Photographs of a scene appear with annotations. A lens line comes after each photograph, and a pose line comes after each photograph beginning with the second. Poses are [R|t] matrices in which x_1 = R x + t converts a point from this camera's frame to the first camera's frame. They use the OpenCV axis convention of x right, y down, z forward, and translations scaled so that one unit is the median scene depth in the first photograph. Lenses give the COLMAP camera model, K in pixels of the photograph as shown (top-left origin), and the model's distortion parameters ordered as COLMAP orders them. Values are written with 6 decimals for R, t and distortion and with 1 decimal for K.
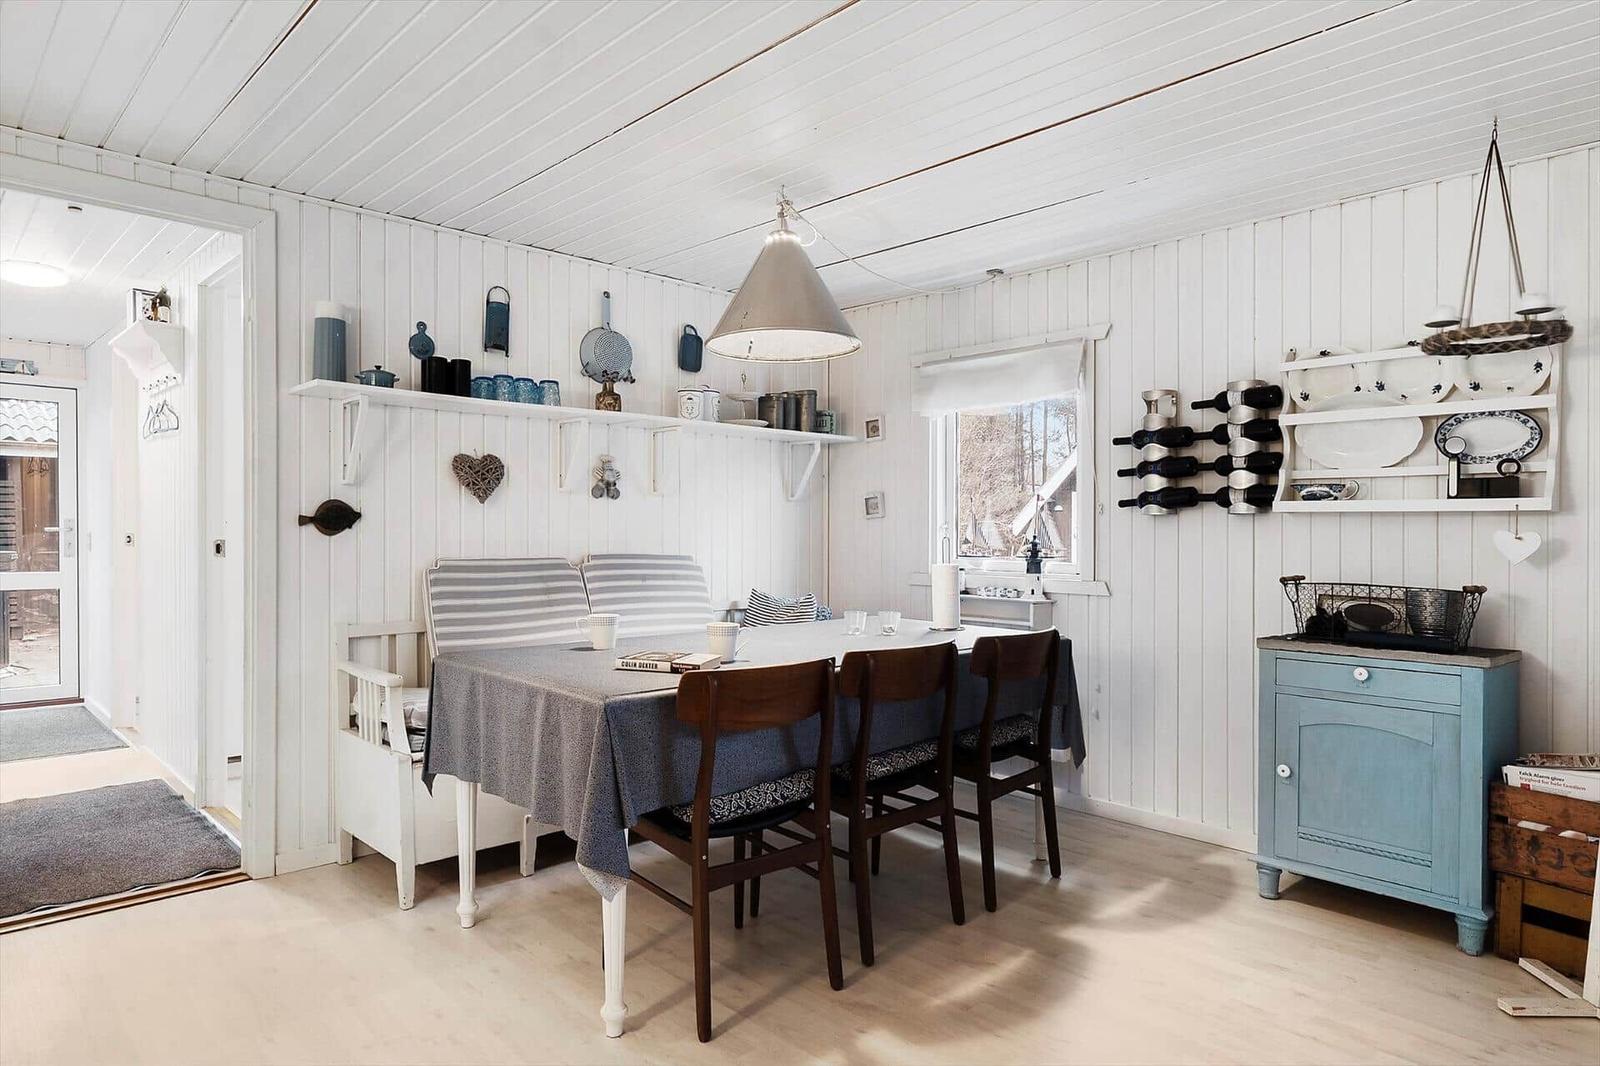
lens RADIAL K [[909.1, 0, 777.4], [0, 909.1, 537.8], [0, 0, 1]] dist [-0.013636, 0.002083]
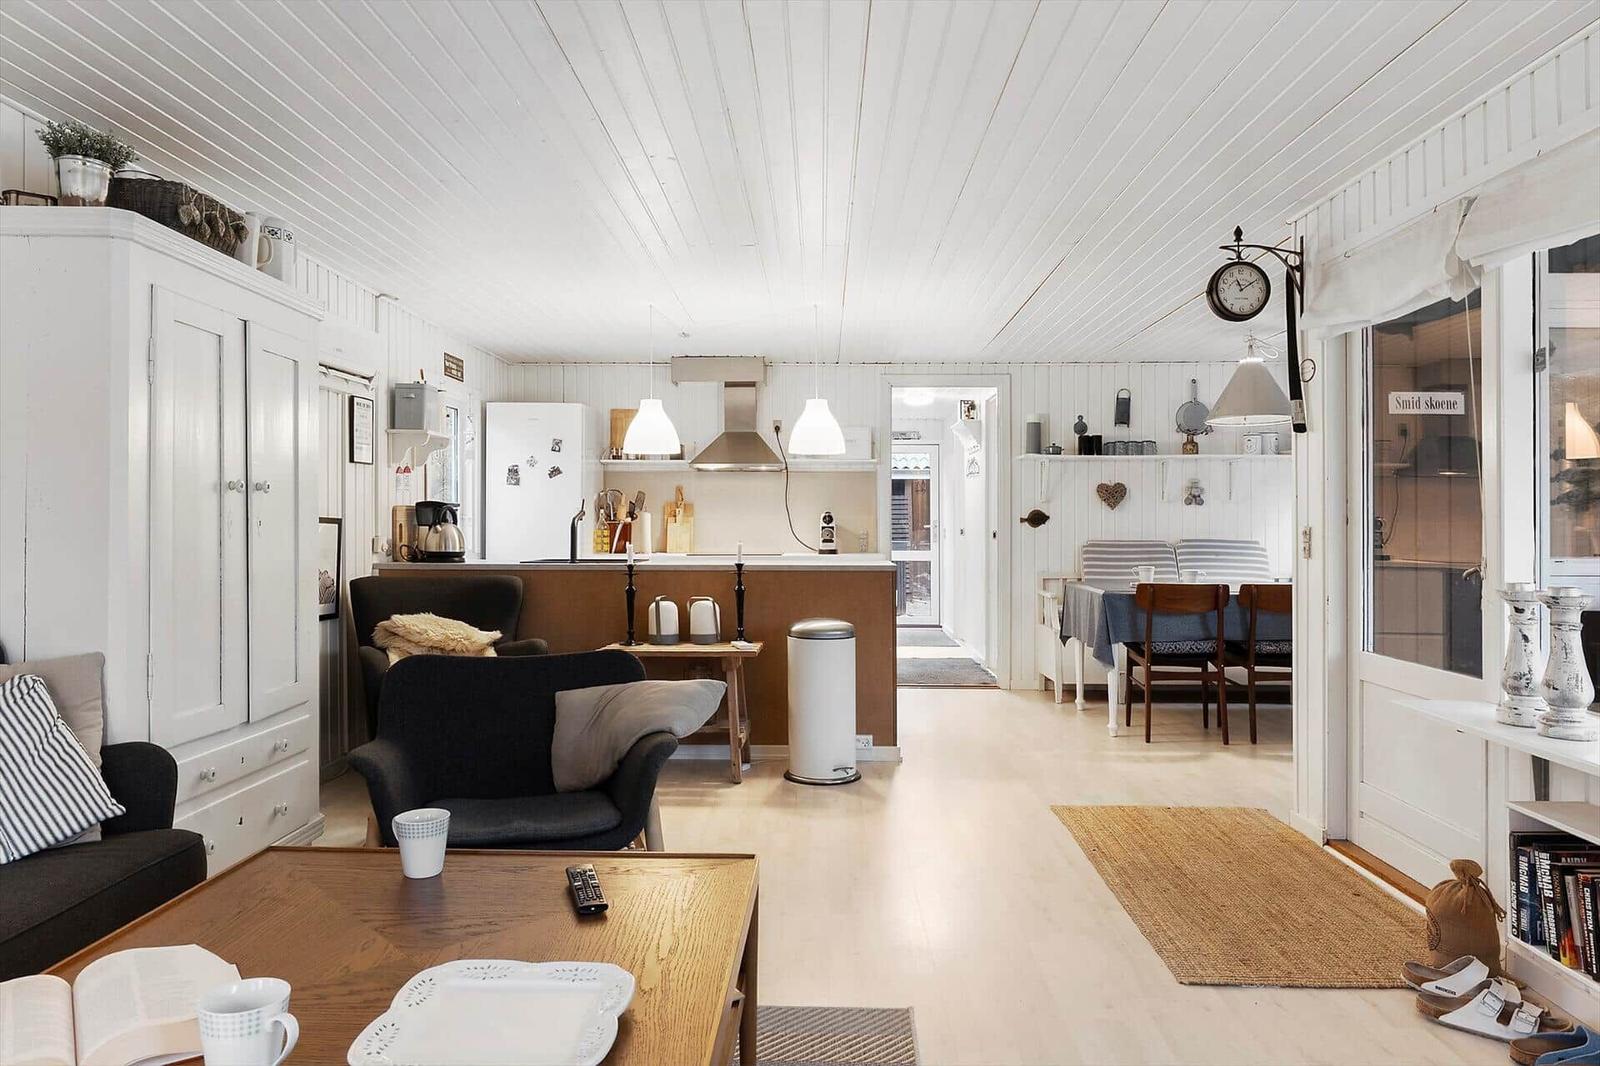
lens RADIAL K [[1020.8, 0, 808.5], [0, 1020.8, 503.0], [0, 0, 1]] dist [-0.001025, 0.001658]
pose [[0.701205, -0.021261, -0.712642, 0.715648], [-0.003122, 0.999454, -0.032890, 0.017436], [0.712952, 0.025288, 0.700756, -0.886168]]
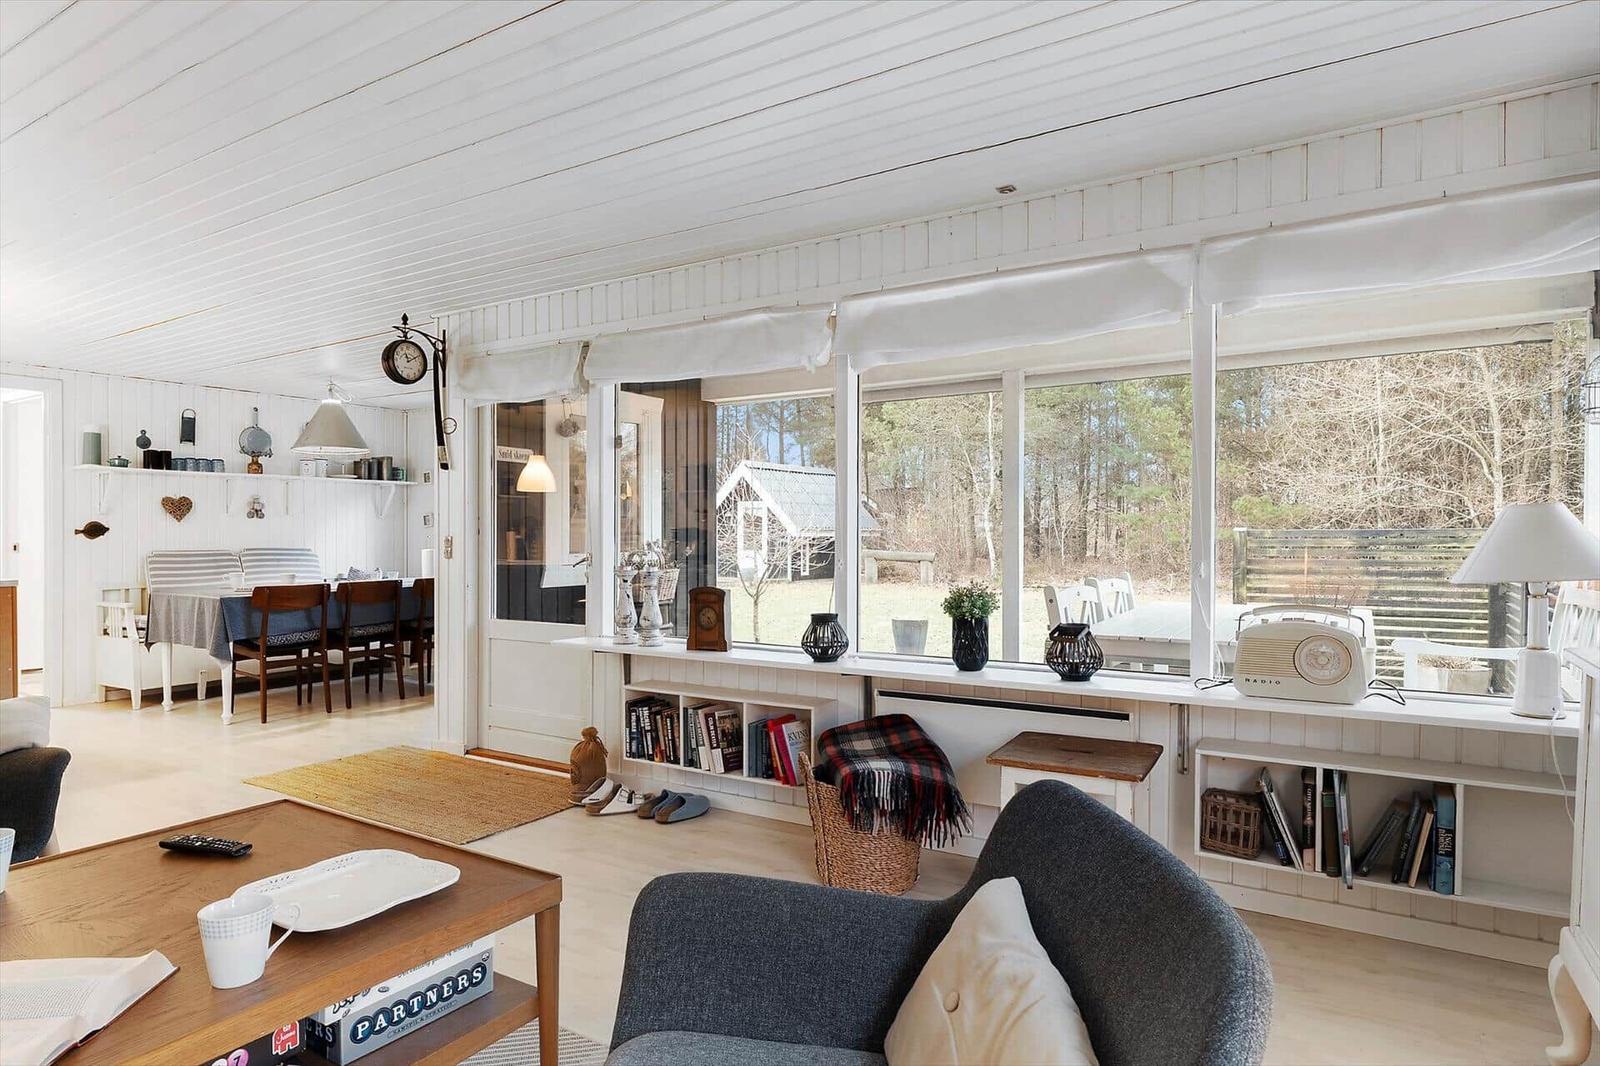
lens RADIAL K [[909.1, 0, 792.4], [0, 909.1, 527.5], [0, 0, 1]] dist [-0.013636, 0.002083]
pose [[0.968671, -0.009386, 0.248169, 0.470286], [0.013248, 0.999816, -0.013899, 0.017786], [-0.247993, 0.016751, 0.968617, -1.209777]]
